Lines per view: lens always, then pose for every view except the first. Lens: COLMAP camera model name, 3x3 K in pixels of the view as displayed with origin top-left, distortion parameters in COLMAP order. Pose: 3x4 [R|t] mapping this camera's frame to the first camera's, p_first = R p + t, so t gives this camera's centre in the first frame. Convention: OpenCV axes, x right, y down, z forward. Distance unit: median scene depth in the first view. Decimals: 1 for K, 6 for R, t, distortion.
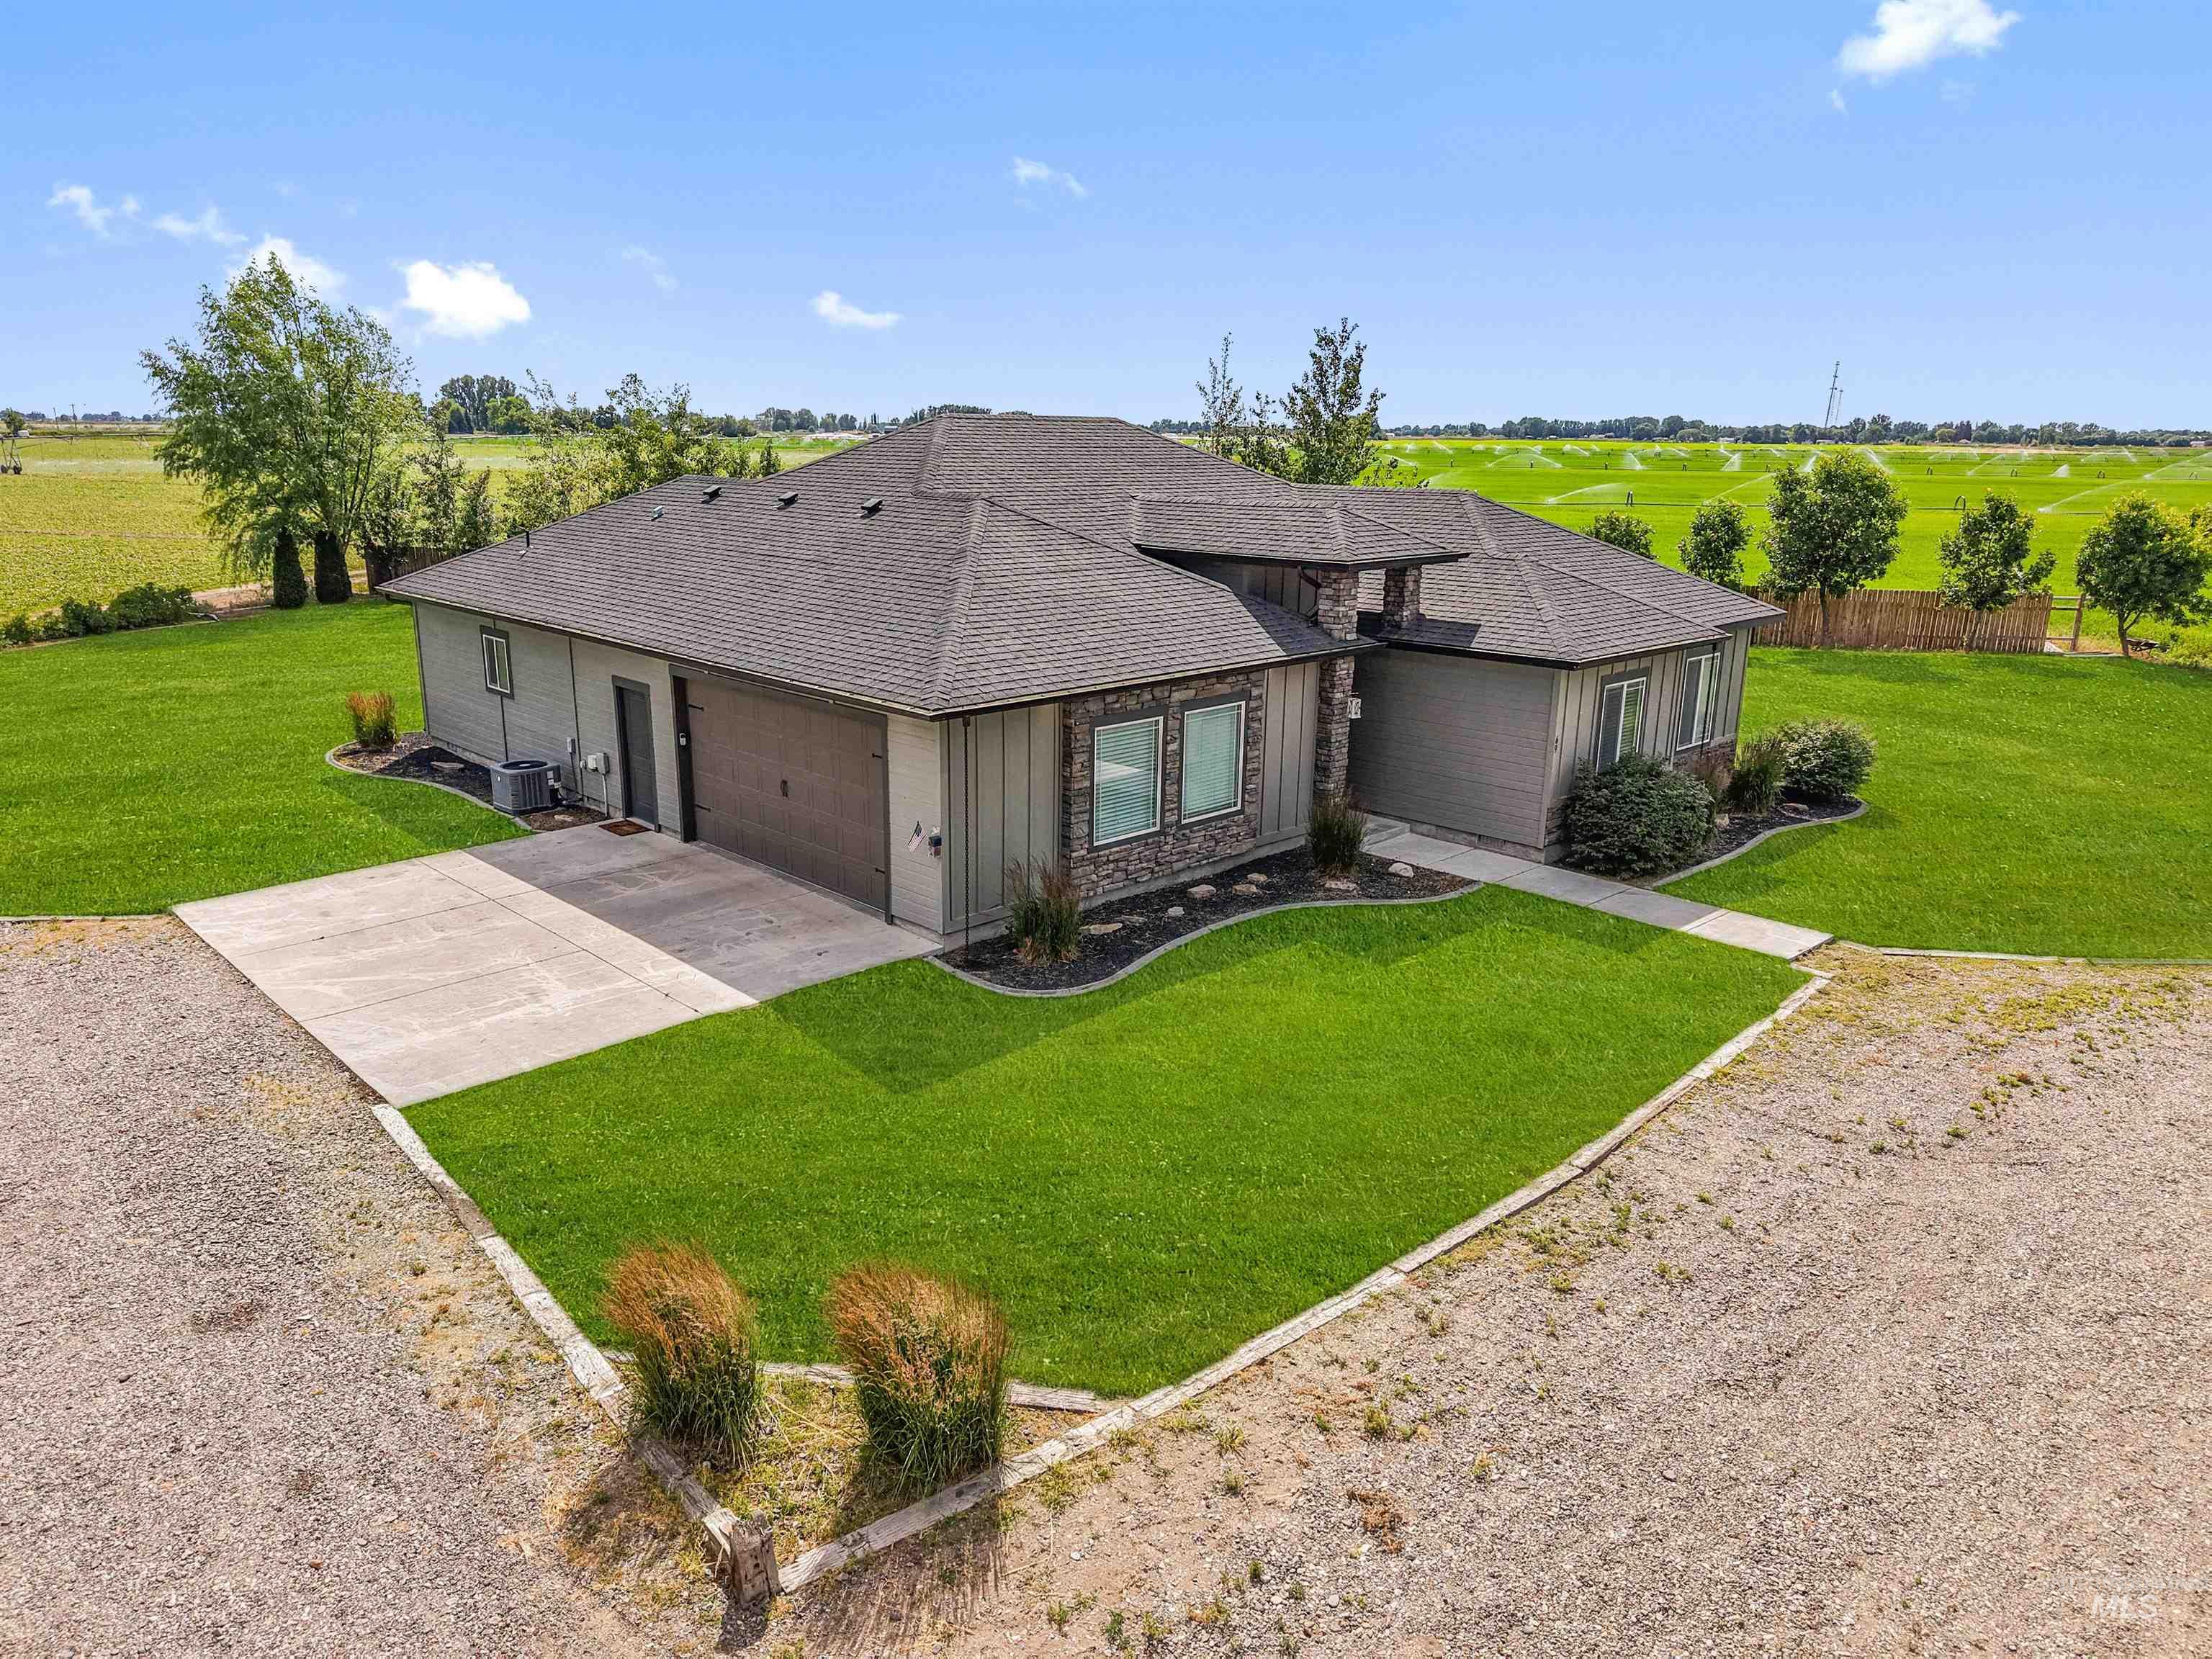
lens RADIAL K [[1462.2, 0, 1076.0], [0, 1462.2, 832.7], [0, 0, 1]] dist [0.030579, -0.031335]
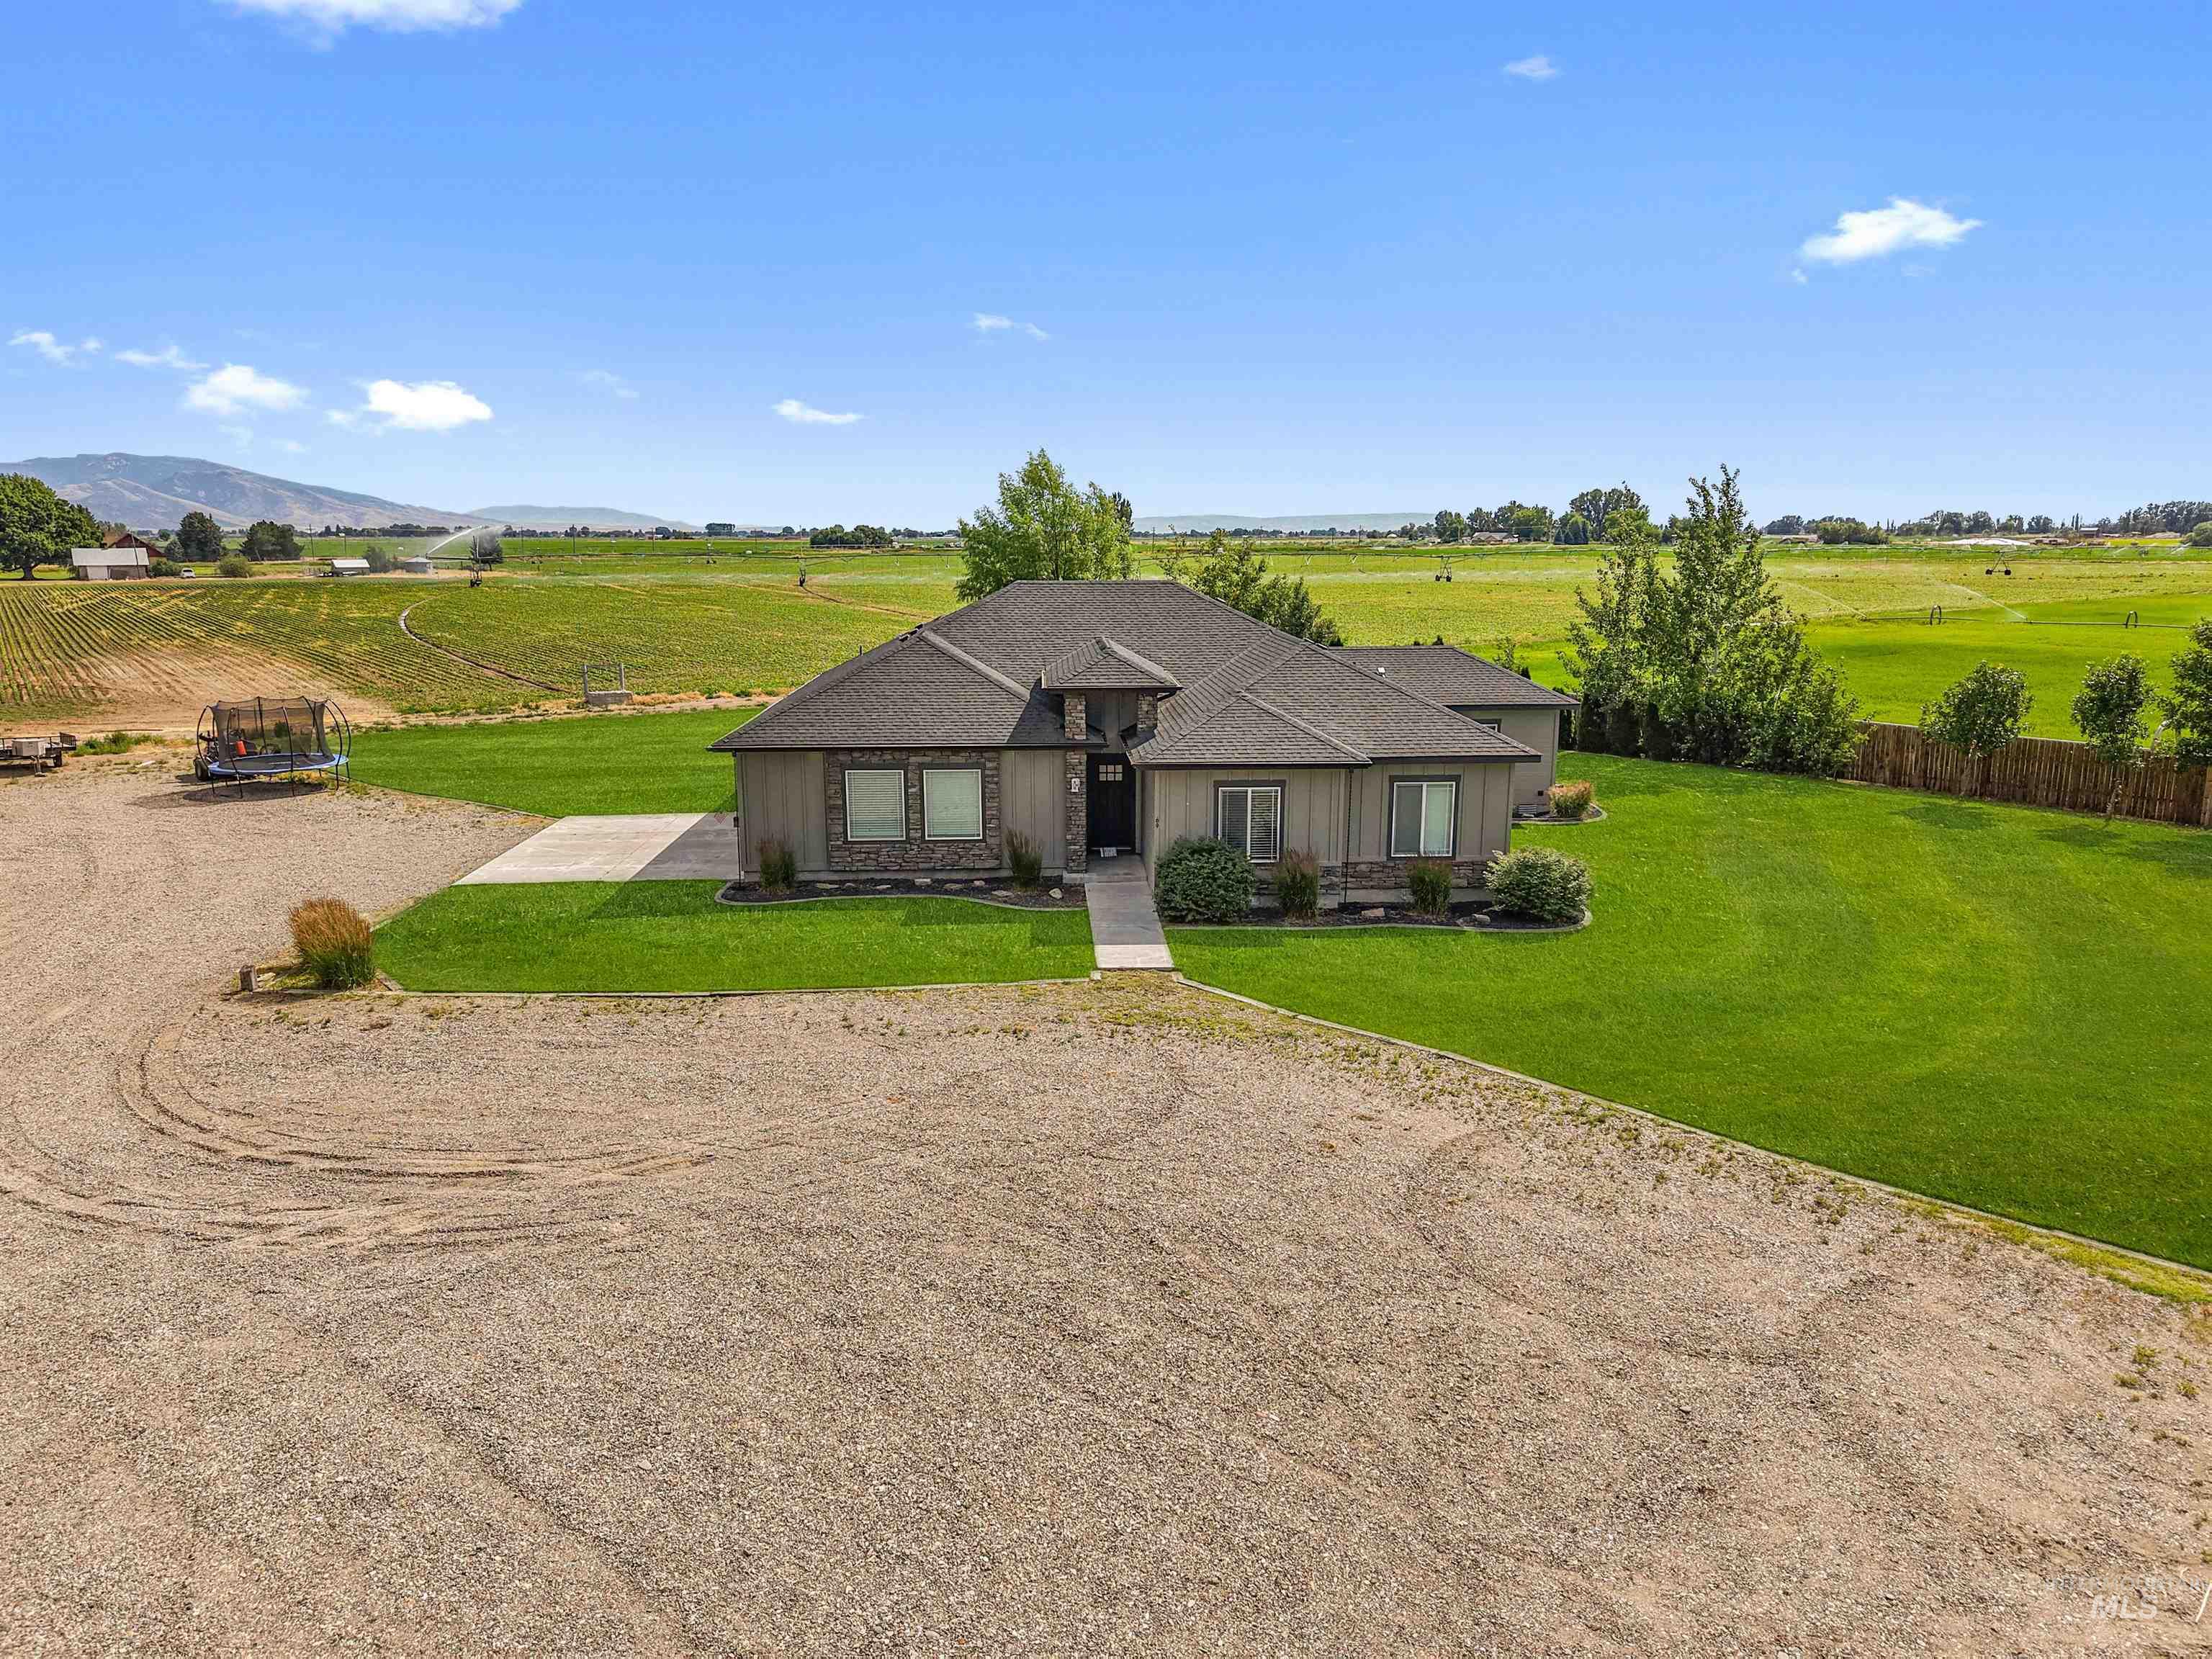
lens RADIAL K [[1481.4, 0, 1108.6], [0, 1481.4, 797.2], [0, 0, 1]] dist [0.037757, -0.051343]
pose [[0.761449, 0.103538, -0.639902, 1.193824], [-0.163603, 0.985899, -0.035158, -0.026134], [0.627239, 0.131462, 0.767652, -0.125523]]
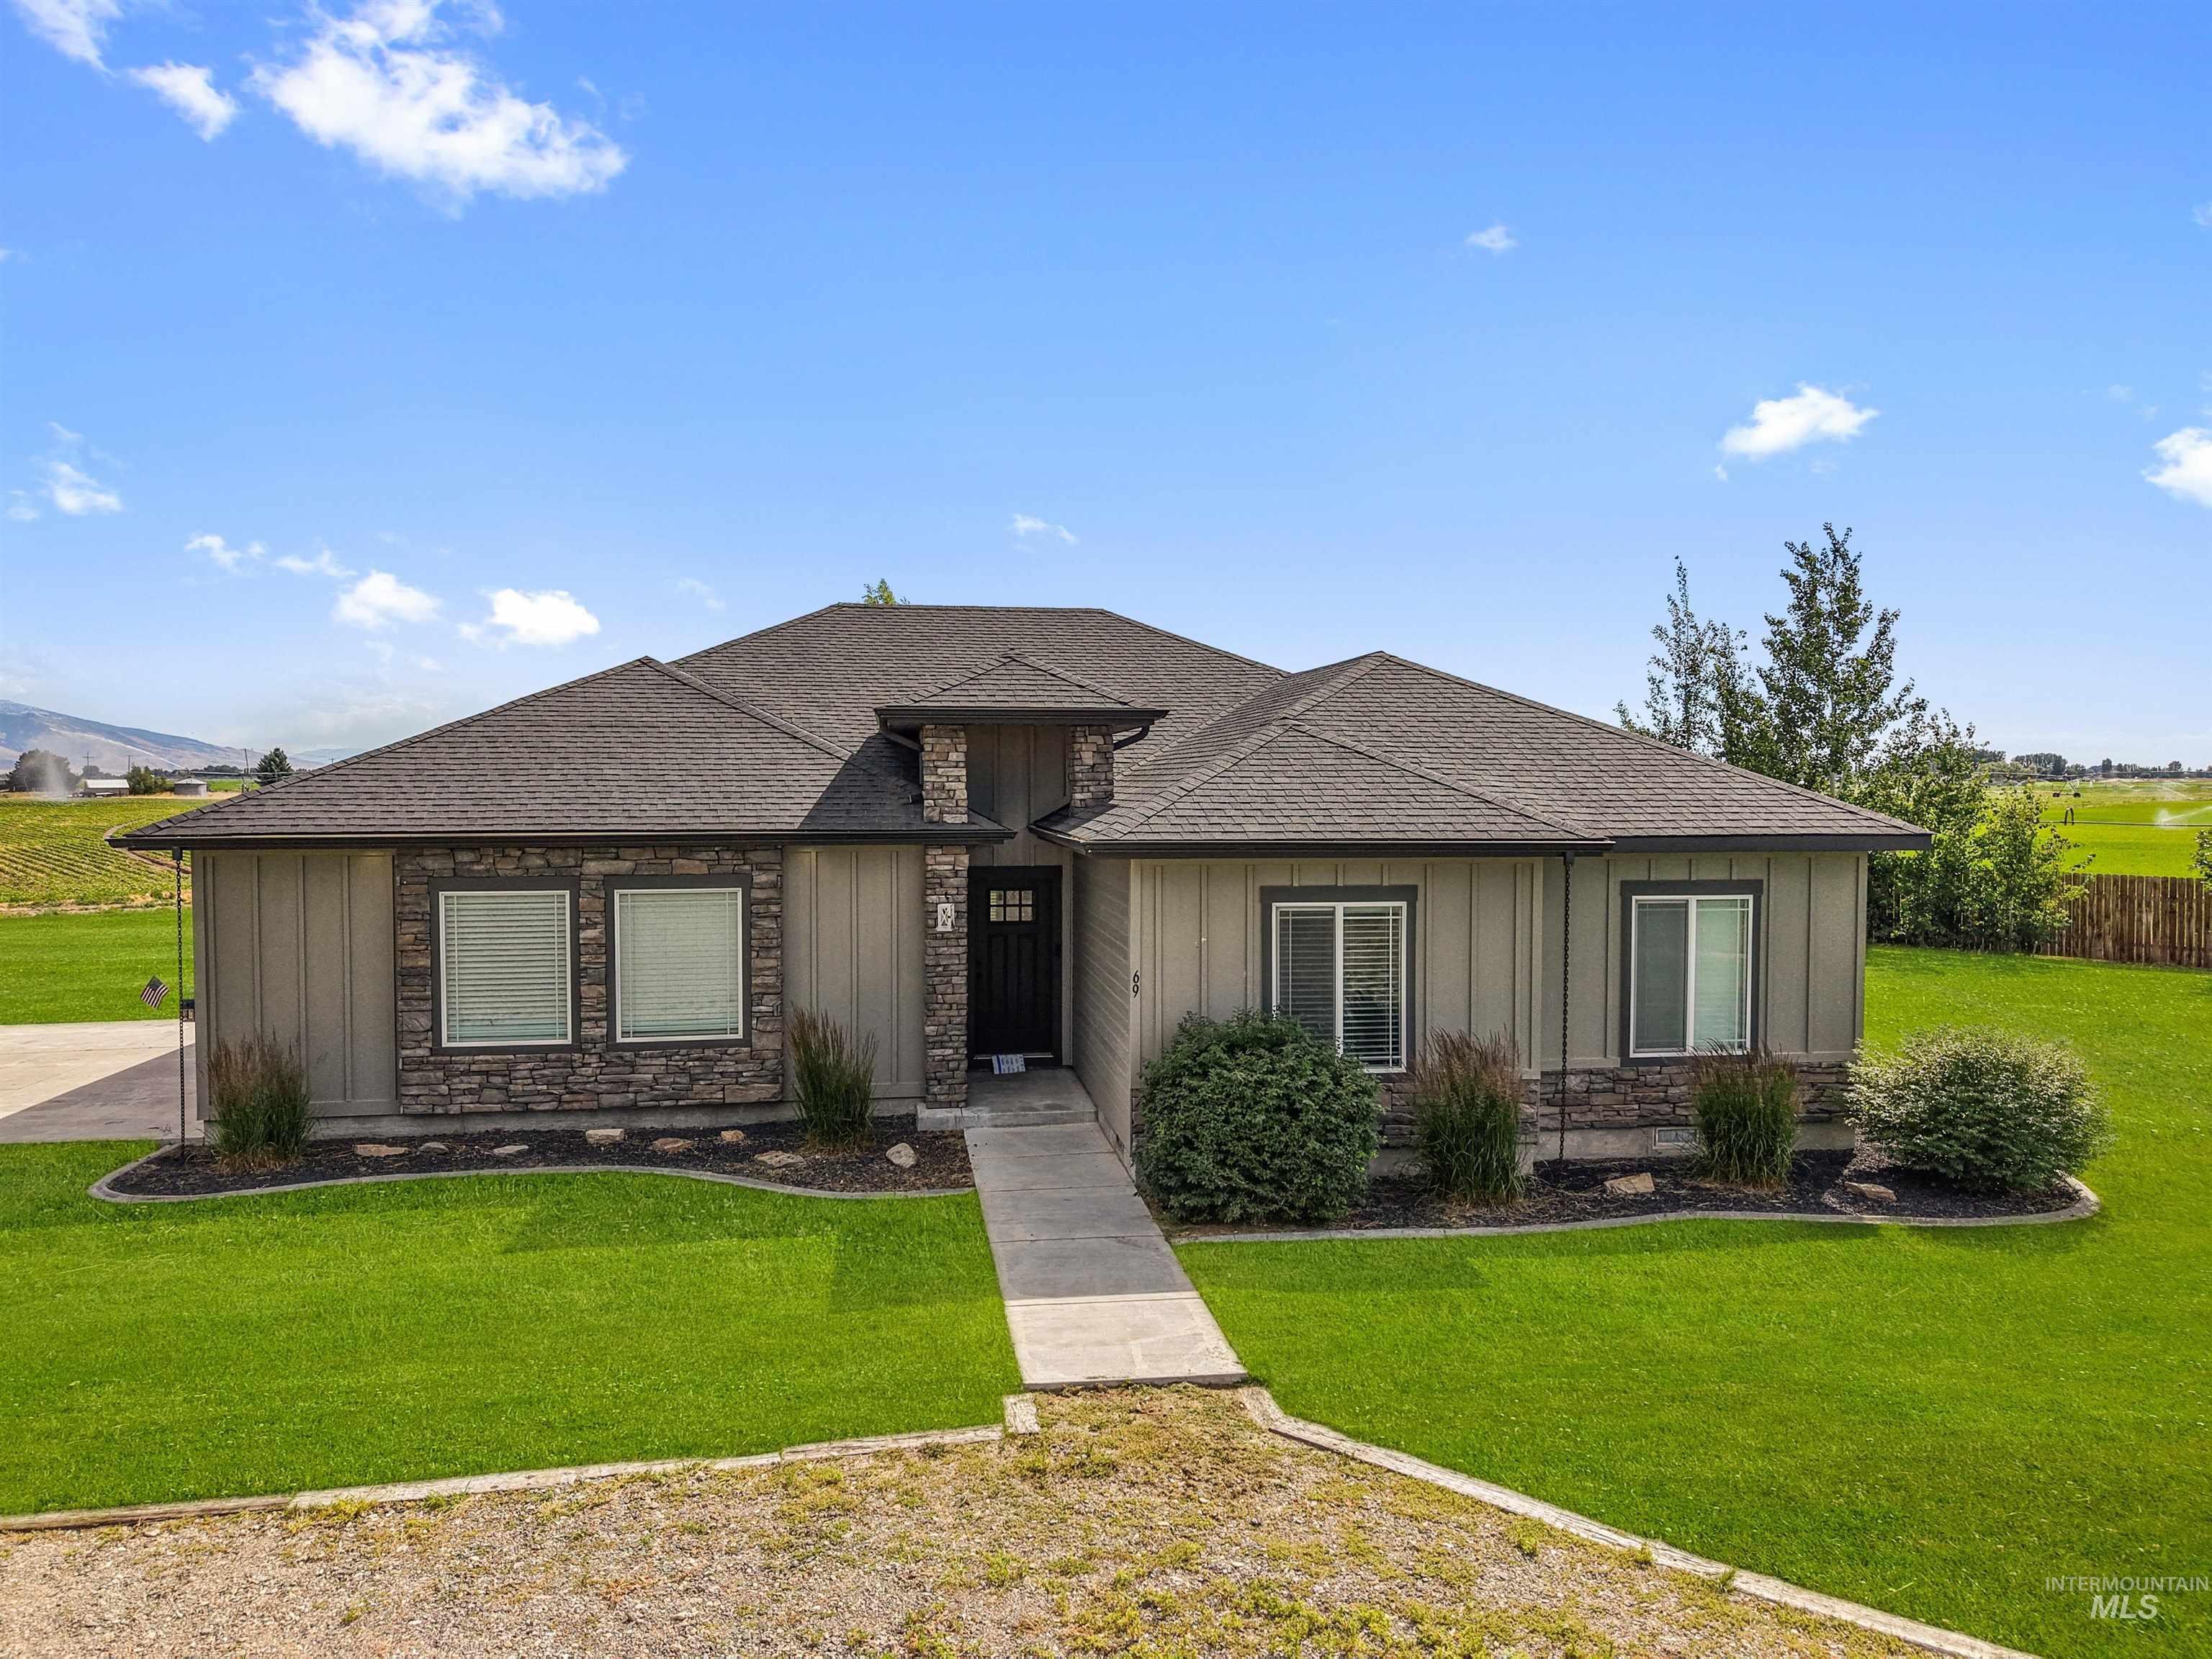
lens RADIAL K [[1481.4, 0, 1108.6], [0, 1481.4, 797.2], [0, 0, 1]] dist [0.037757, -0.051343]
pose [[0.823508, -0.000452, -0.567305, 0.668666], [-0.143523, 0.967302, -0.209111, -0.003871], [0.548850, 0.253626, 0.796516, 0.472980]]
